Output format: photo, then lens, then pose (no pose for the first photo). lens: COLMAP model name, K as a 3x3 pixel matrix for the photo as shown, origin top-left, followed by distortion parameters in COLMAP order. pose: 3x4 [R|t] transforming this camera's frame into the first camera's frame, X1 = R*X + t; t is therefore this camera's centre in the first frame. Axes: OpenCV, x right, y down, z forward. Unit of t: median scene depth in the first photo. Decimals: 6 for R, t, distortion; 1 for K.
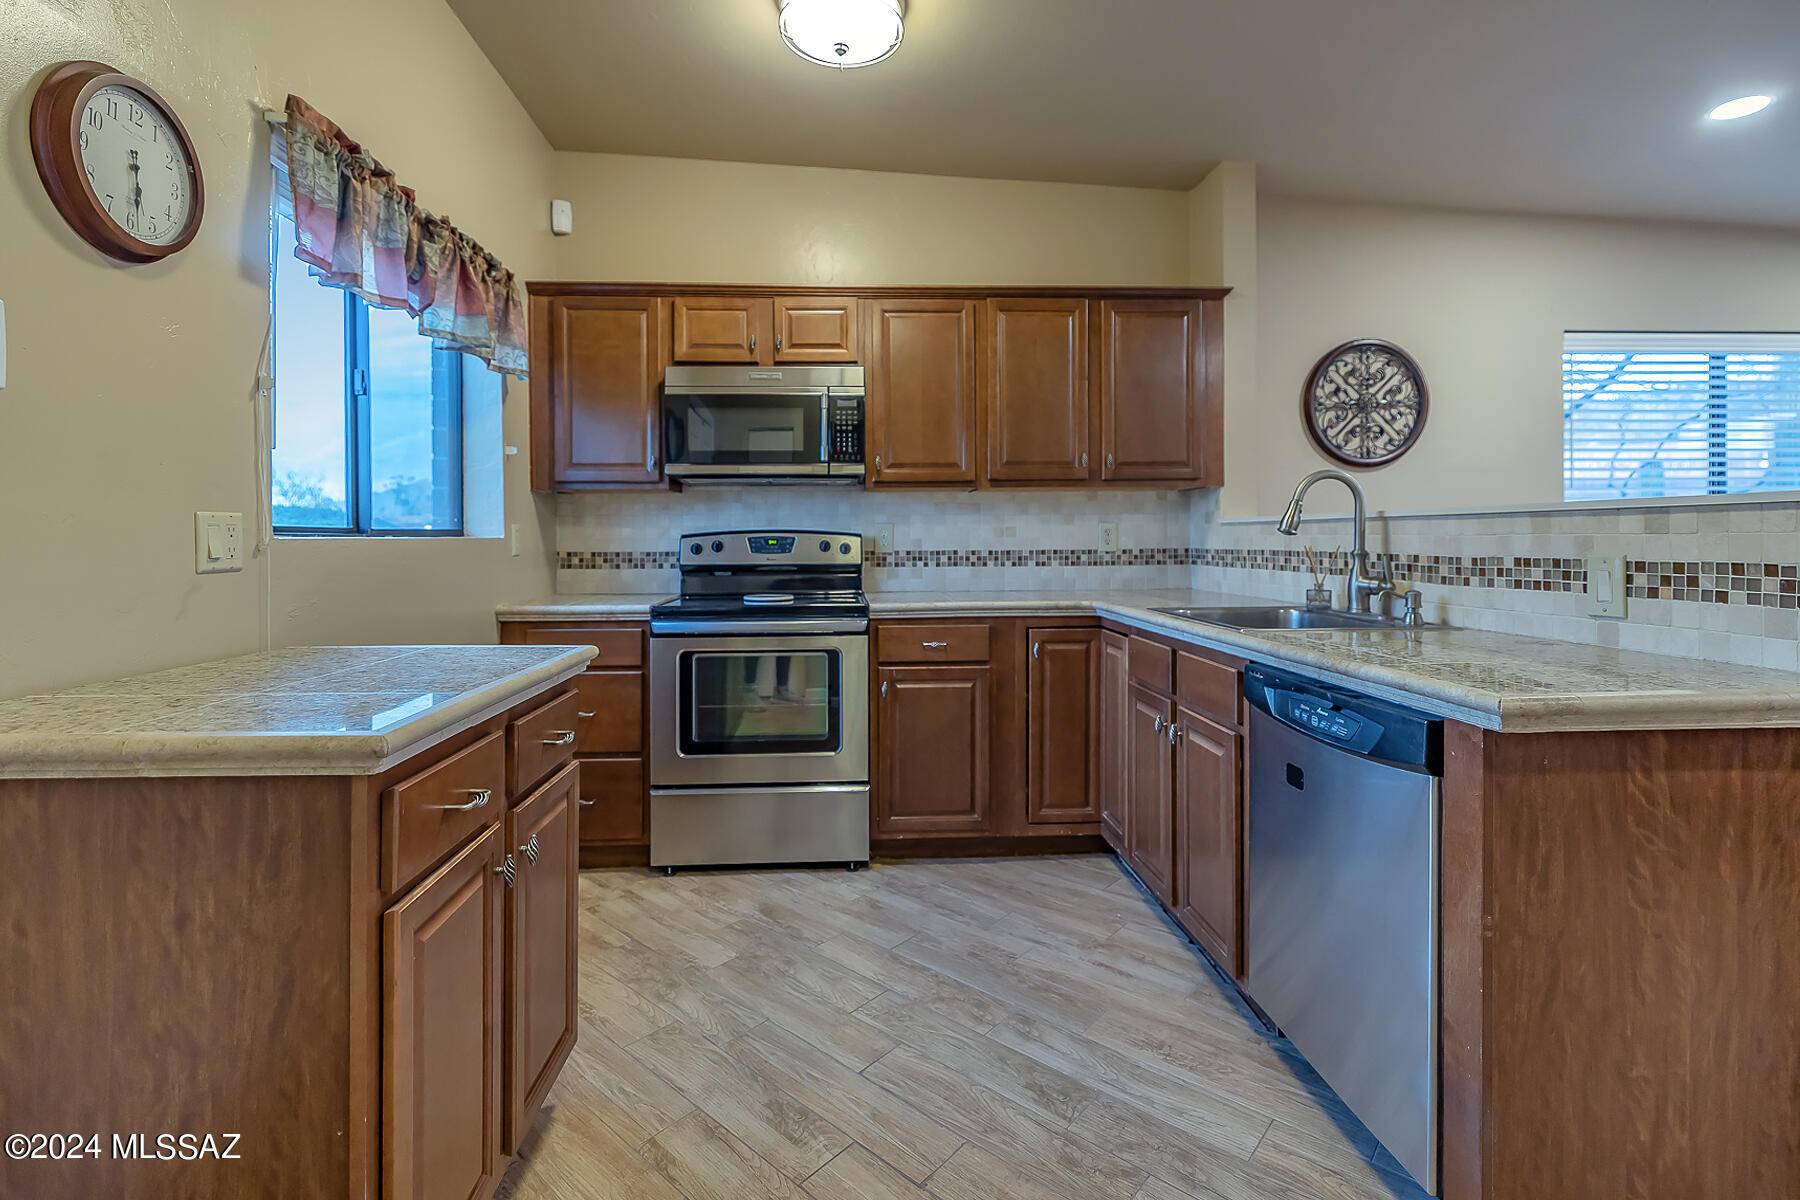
lens RADIAL K [[842.0, 0, 894.4], [0, 842.0, 535.0], [0, 0, 1]] dist [0.001387, 0.000475]
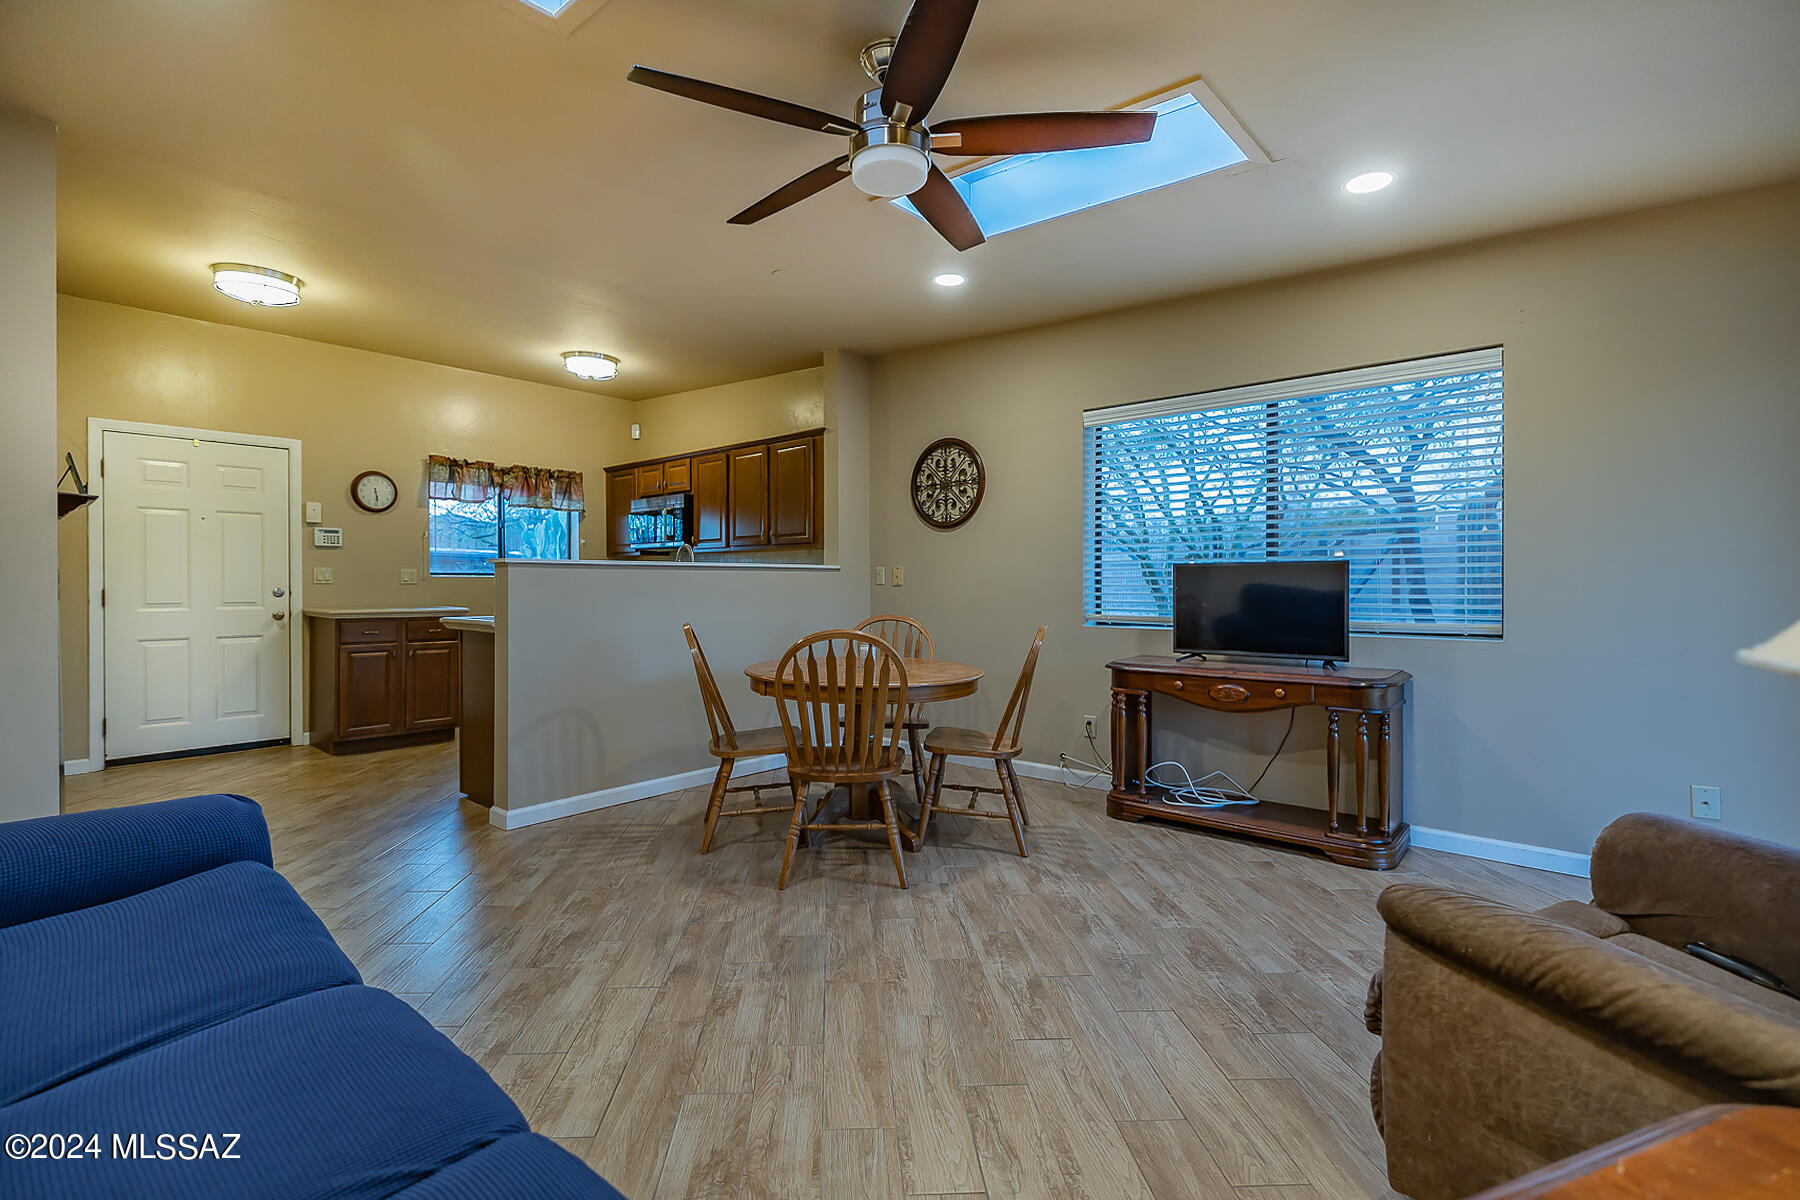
lens RADIAL K [[839.3, 0, 898.0], [0, 839.3, 582.0], [0, 0, 1]] dist [-0.001021, -0.000033]
pose [[0.718193, 0.001945, -0.695841, 1.881794], [0.000168, 0.999996, 0.002969, 0.011229], [0.695844, -0.002249, 0.718189, -0.116054]]
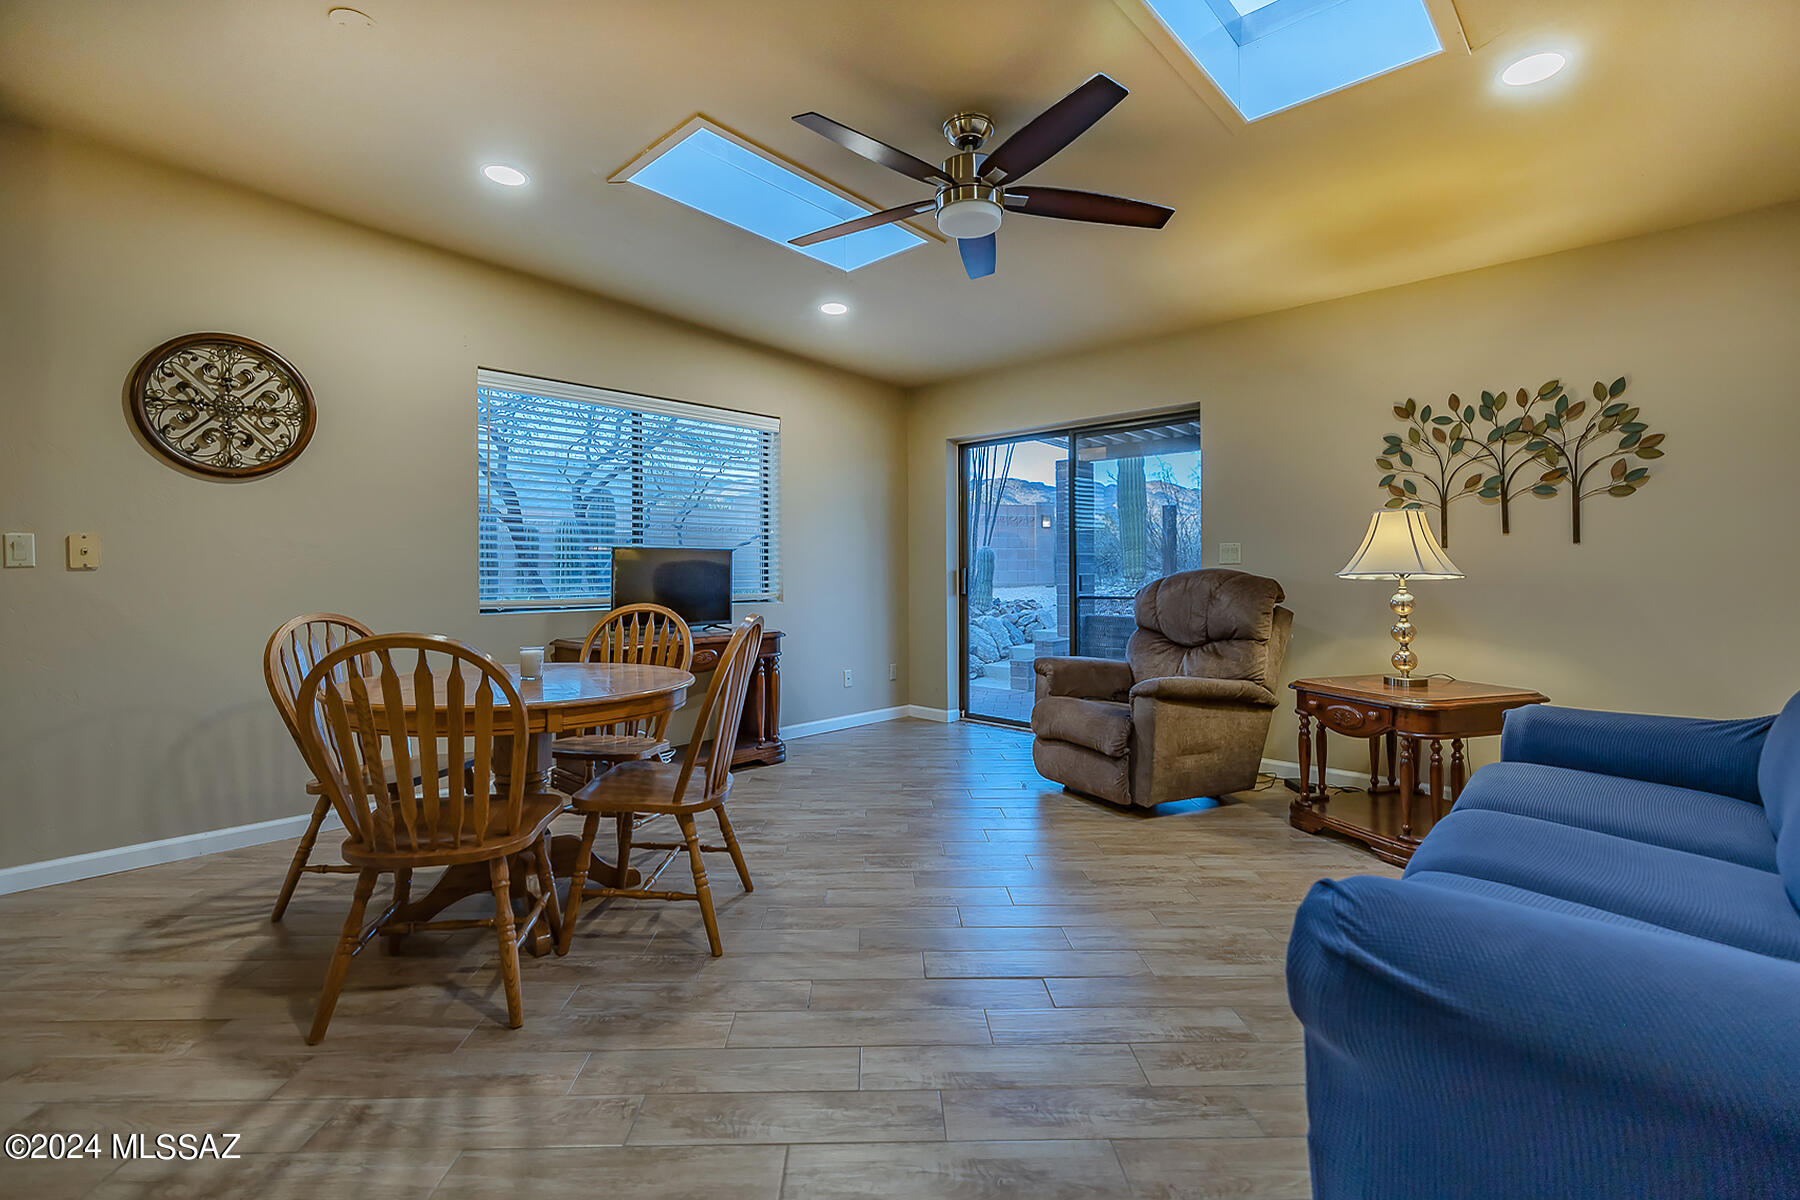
lens RADIAL K [[774.4, 0, 896.8], [0, 774.4, 573.8], [0, 0, 1]] dist [0.000913, -0.000084]
pose [[0.726356, -0.003784, 0.687308, 0.638455], [0.001501, 0.999991, 0.003919, 0.027692], [-0.687317, -0.001815, 0.726355, -0.126351]]
